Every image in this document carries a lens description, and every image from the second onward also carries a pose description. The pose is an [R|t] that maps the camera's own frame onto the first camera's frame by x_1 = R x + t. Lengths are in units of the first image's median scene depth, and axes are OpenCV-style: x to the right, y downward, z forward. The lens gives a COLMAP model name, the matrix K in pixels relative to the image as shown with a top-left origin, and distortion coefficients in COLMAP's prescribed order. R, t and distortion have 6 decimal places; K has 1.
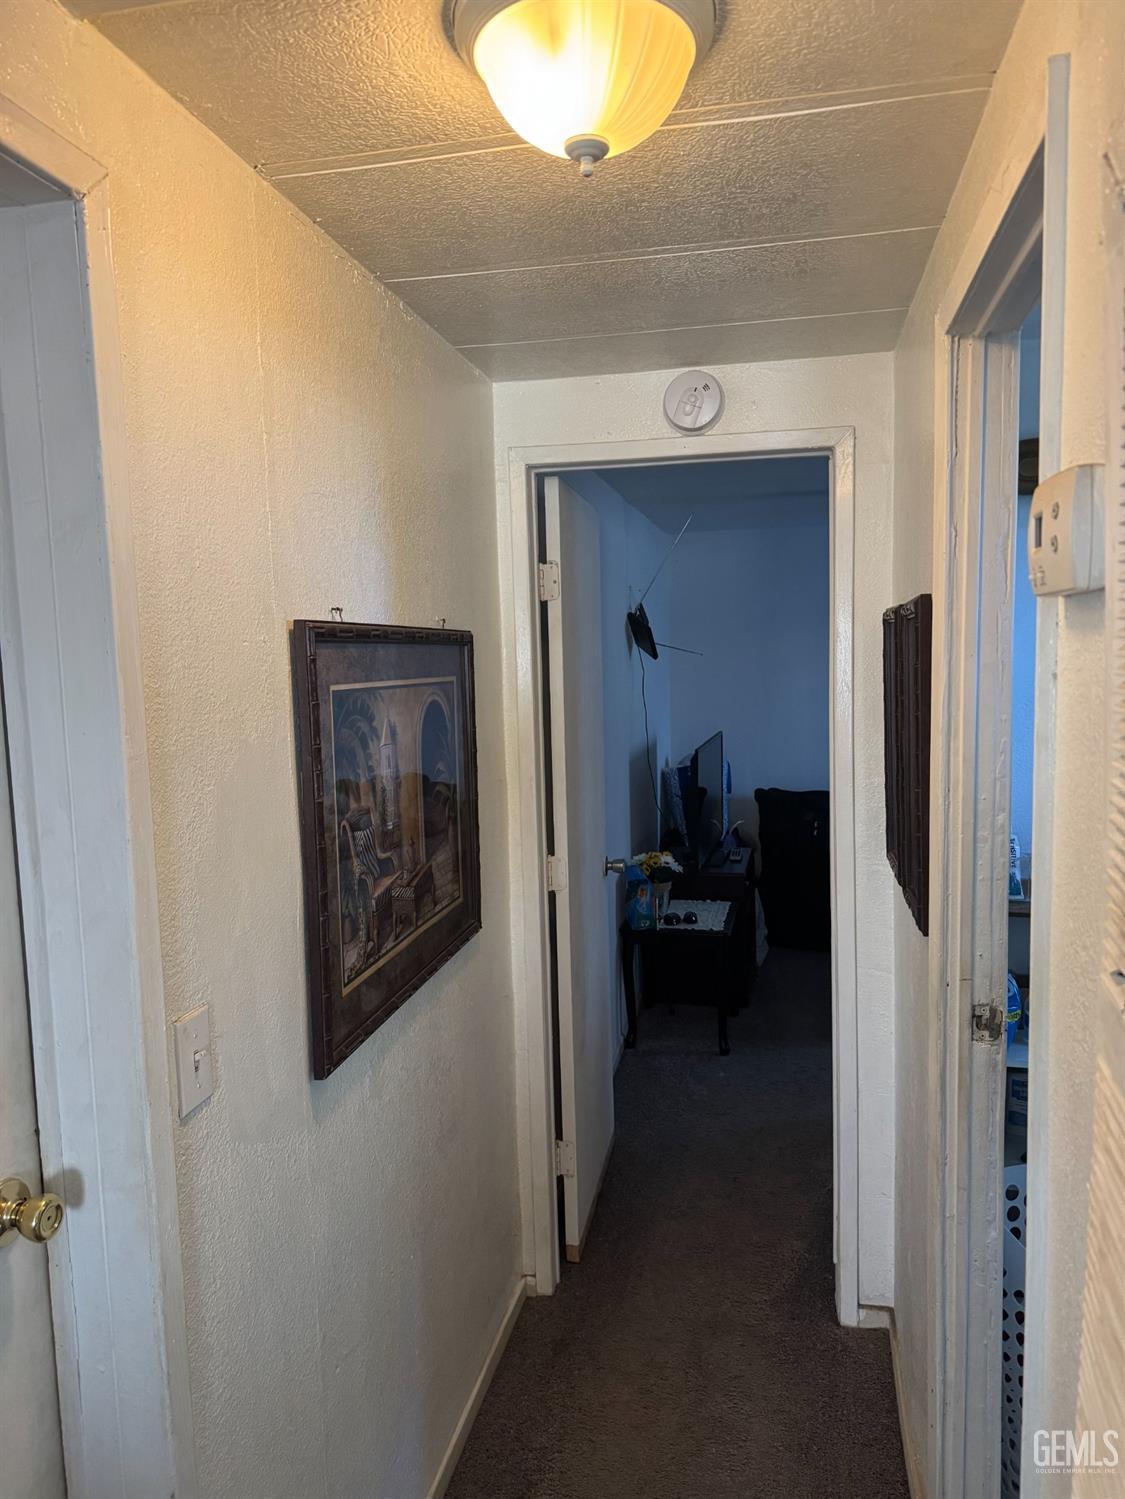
lens RADIAL K [[1043.3, 0, 562.7], [0, 1043.3, 748.6], [0, 0, 1]] dist [0.017619, -0.024541]
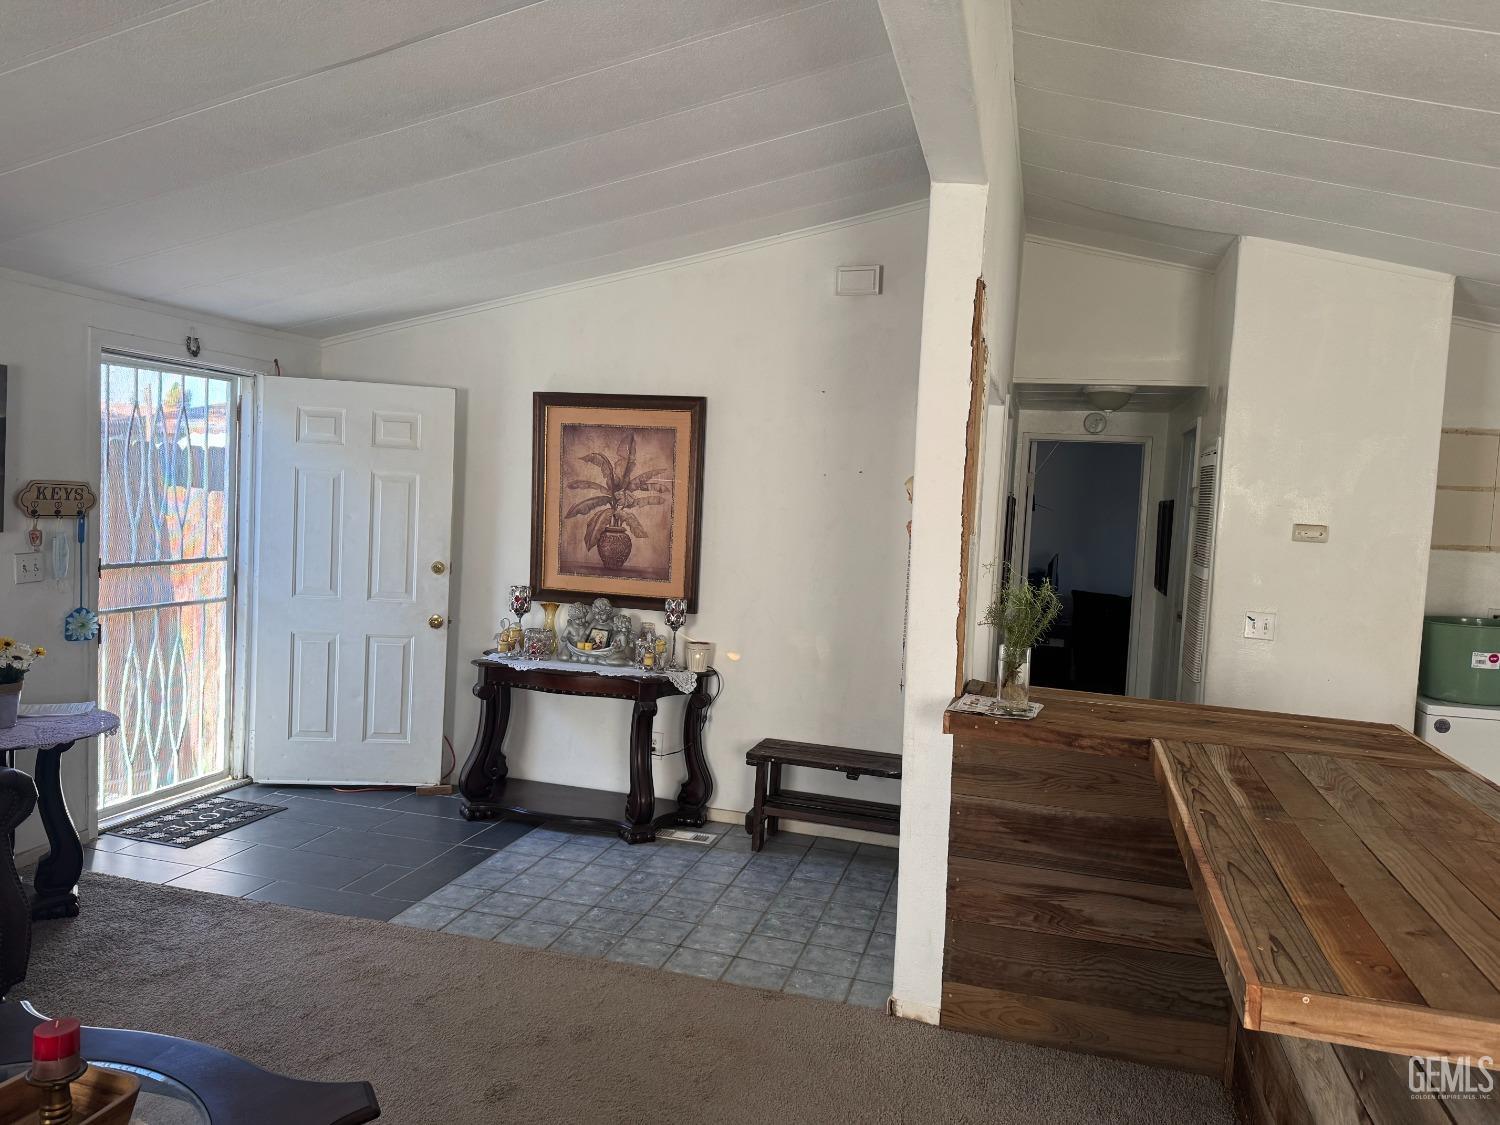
lens RADIAL K [[1044.0, 0, 747.1], [0, 1044.0, 558.3], [0, 0, 1]] dist [0.017619, -0.024541]
pose [[0.995241, 0.077578, -0.058963, -0.603018], [-0.079086, 0.996587, -0.023678, 0.168461], [0.056925, 0.028228, 0.997979, -1.823374]]
